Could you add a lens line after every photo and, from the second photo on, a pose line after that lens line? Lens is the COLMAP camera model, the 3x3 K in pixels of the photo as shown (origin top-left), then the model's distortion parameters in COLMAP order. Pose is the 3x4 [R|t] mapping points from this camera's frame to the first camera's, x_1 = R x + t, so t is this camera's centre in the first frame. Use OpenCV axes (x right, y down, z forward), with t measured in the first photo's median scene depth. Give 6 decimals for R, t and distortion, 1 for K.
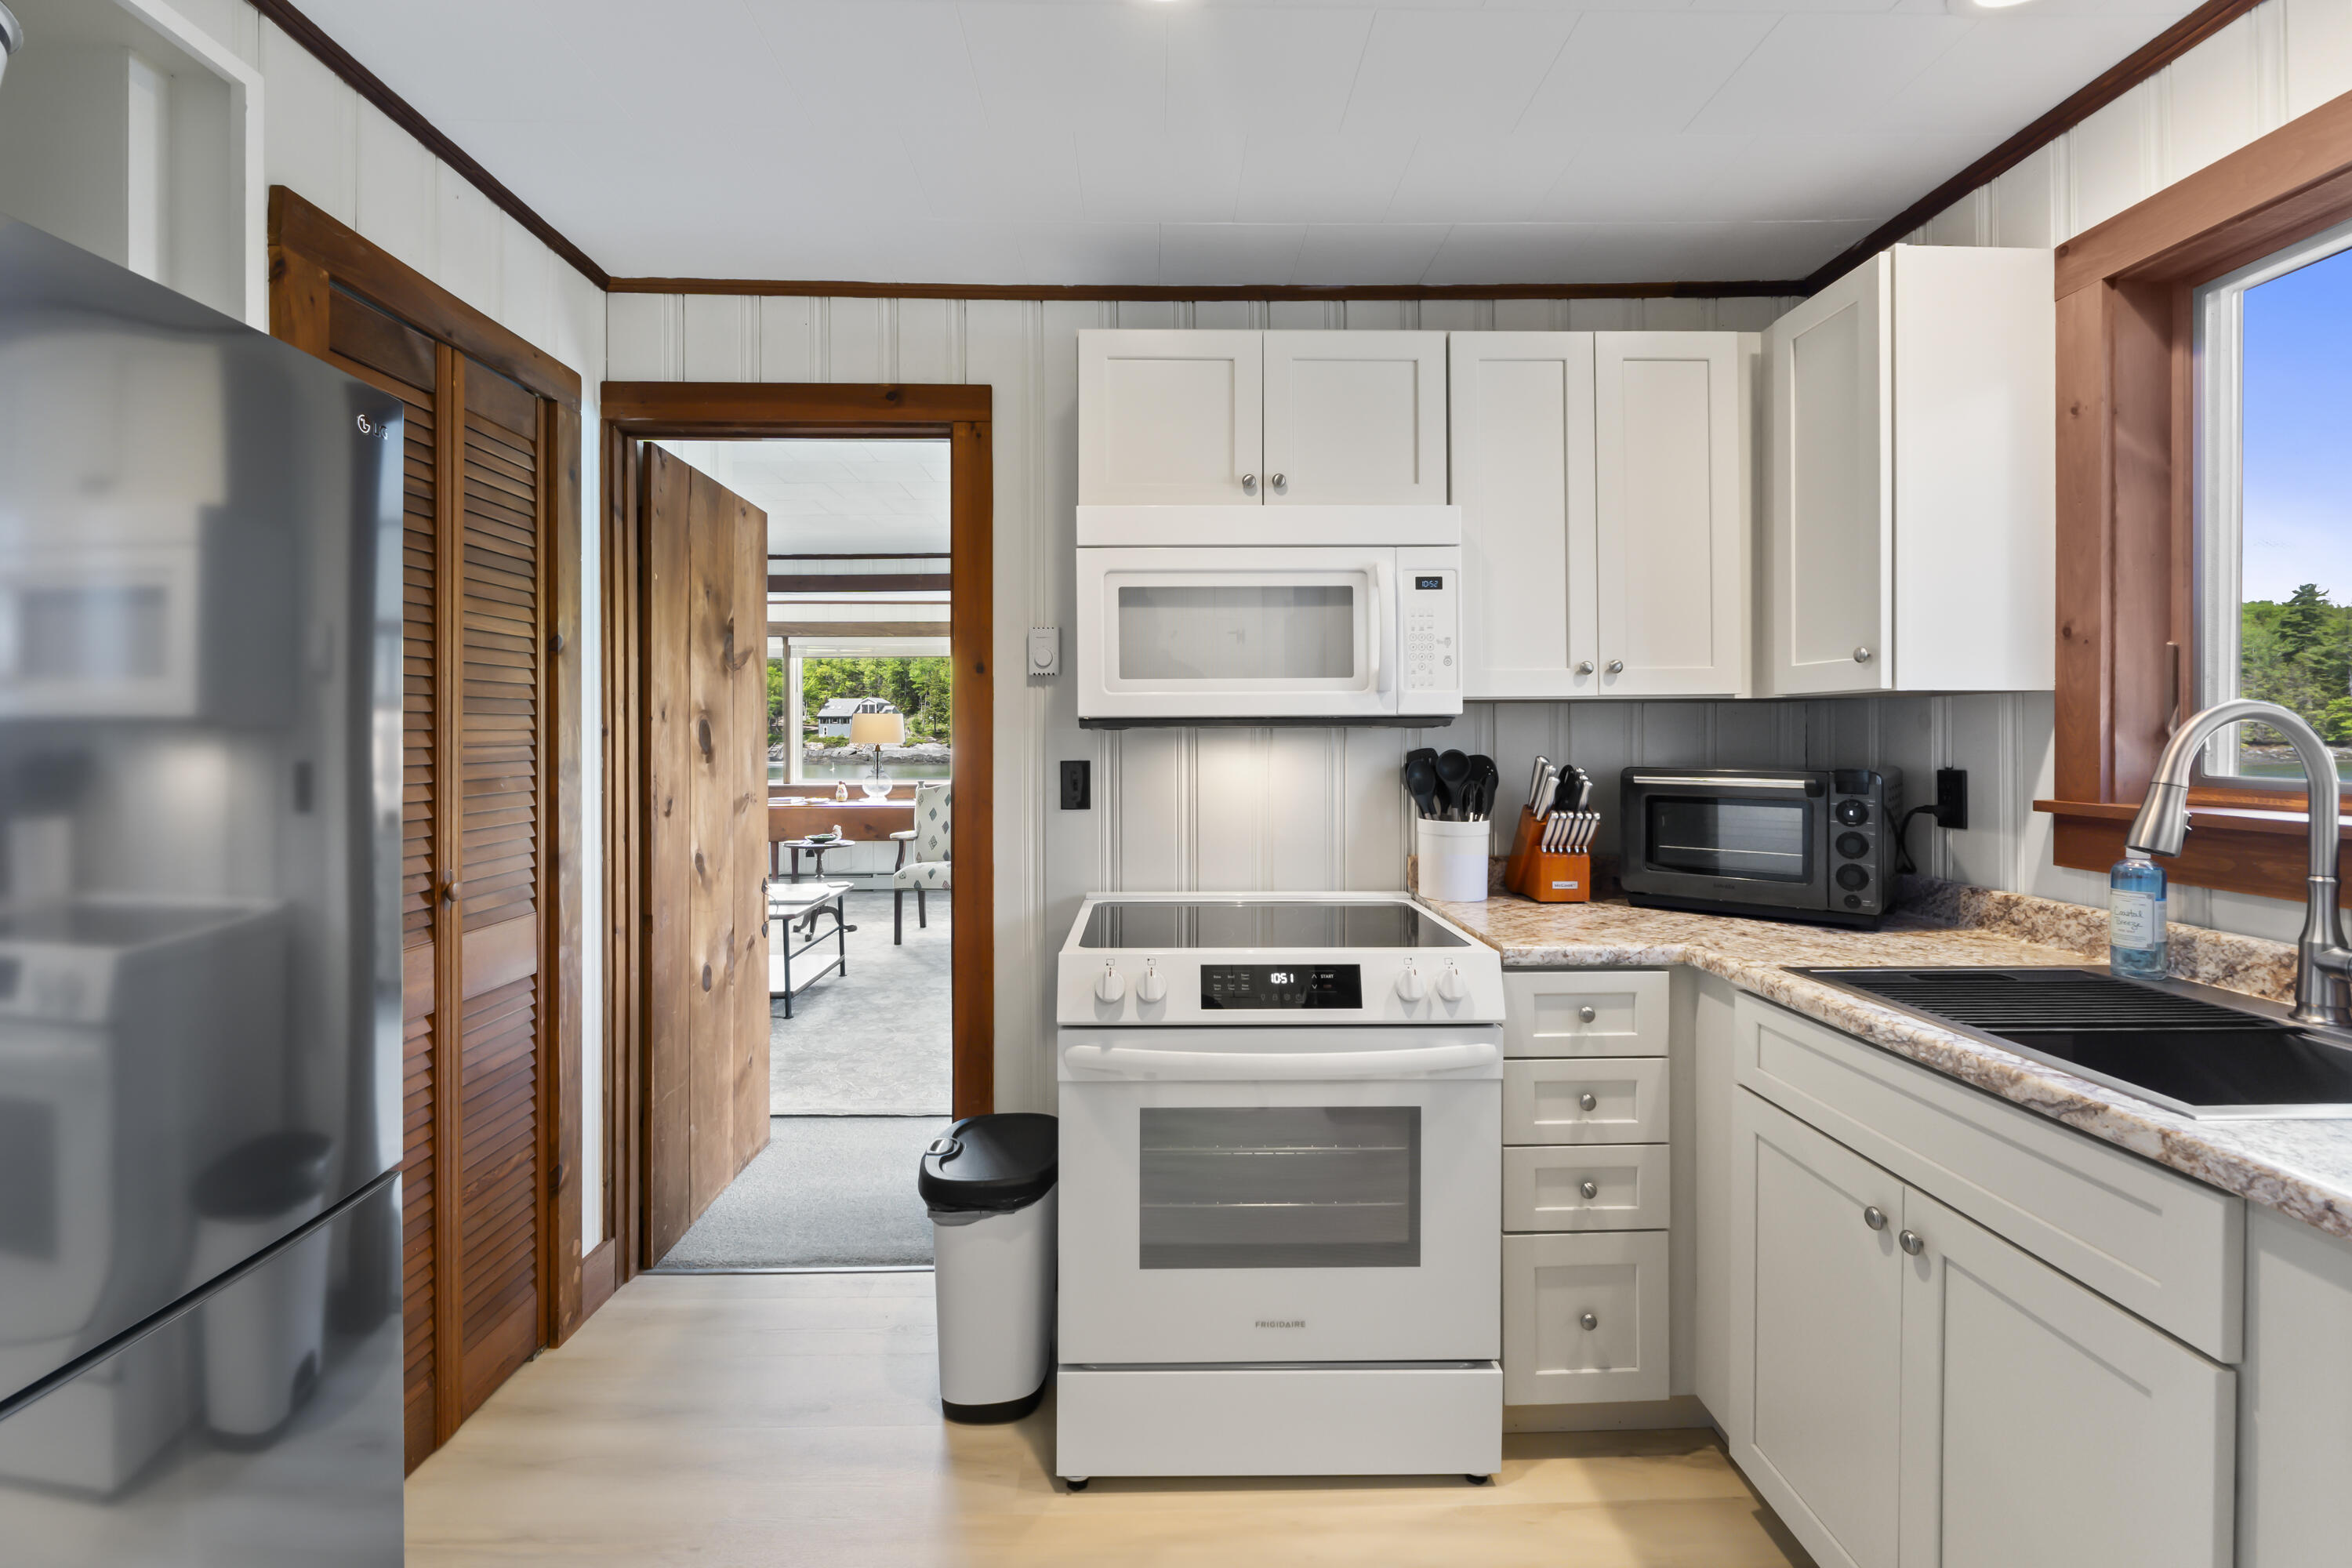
lens RADIAL K [[1012.9, 0, 1182.6], [0, 1012.9, 738.1], [0, 0, 1]] dist [-0.000355, 0.000680]
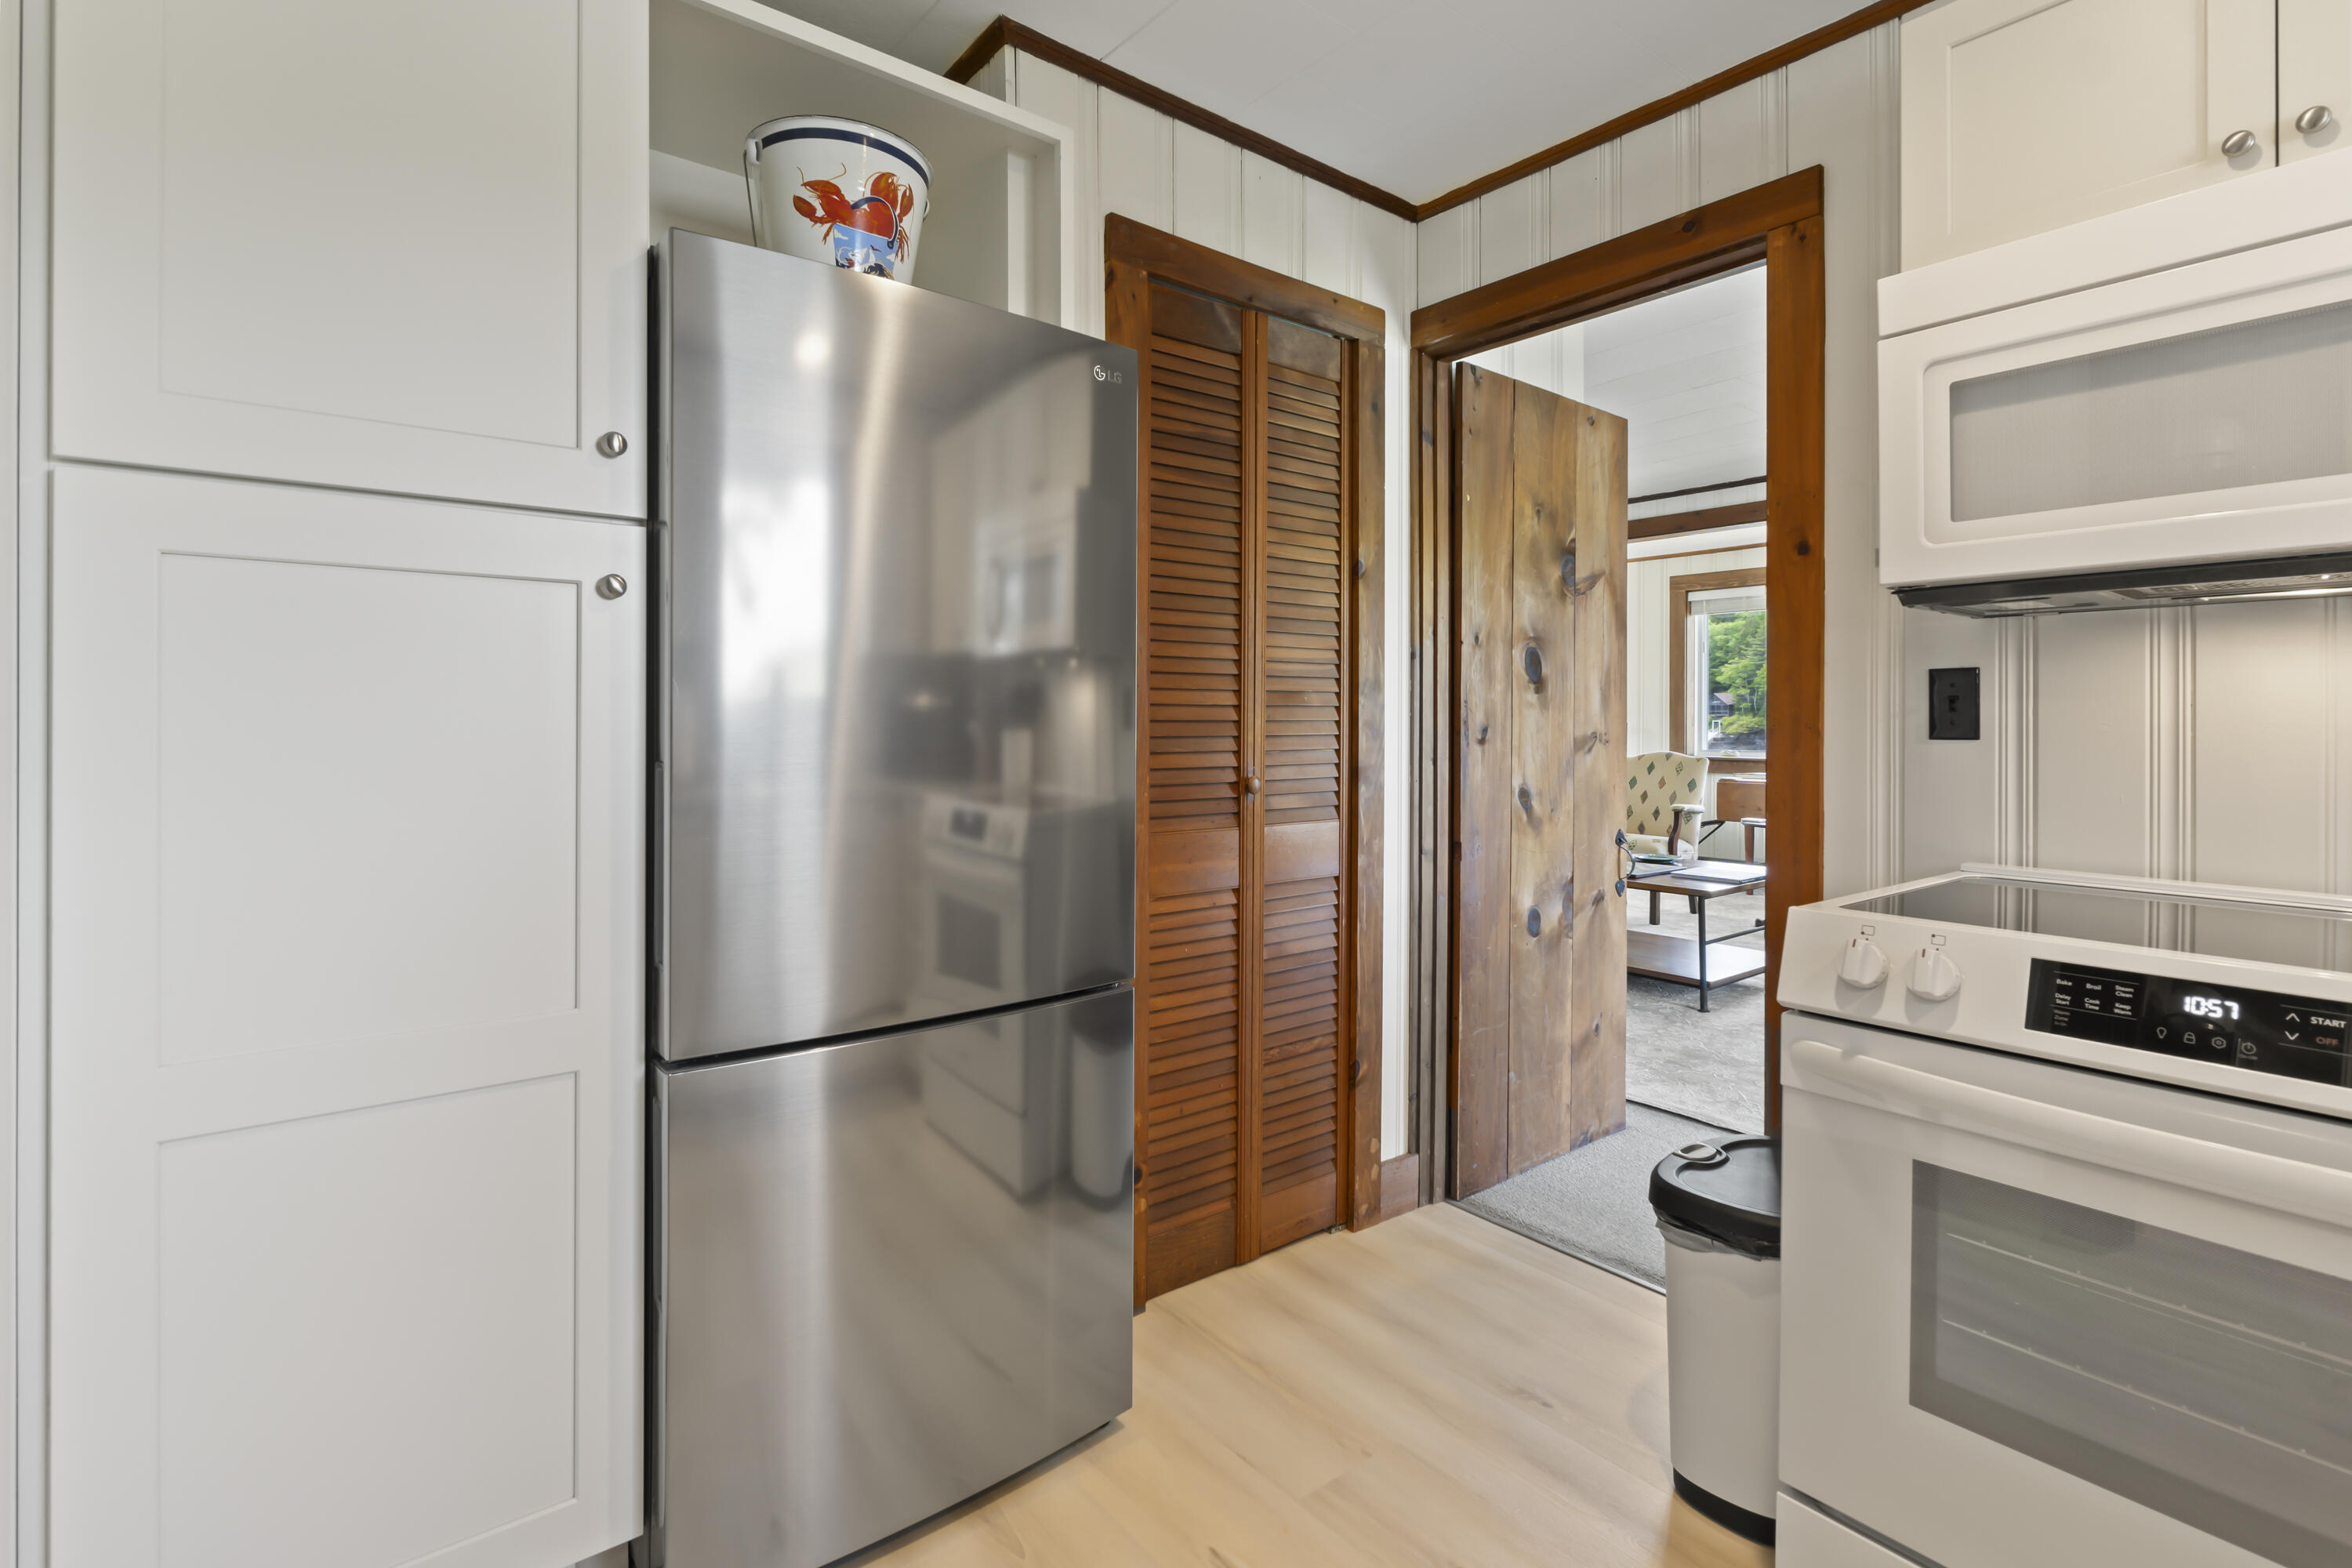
lens RADIAL K [[1106.1, 0, 1161.5], [0, 1106.1, 718.2], [0, 0, 1]] dist [0.003985, -0.001936]
pose [[0.599648, 0.003505, -0.800256, 0.191197], [-0.006569, 0.999978, -0.000543, 0.067004], [0.800237, 0.005582, 0.599658, 0.144487]]
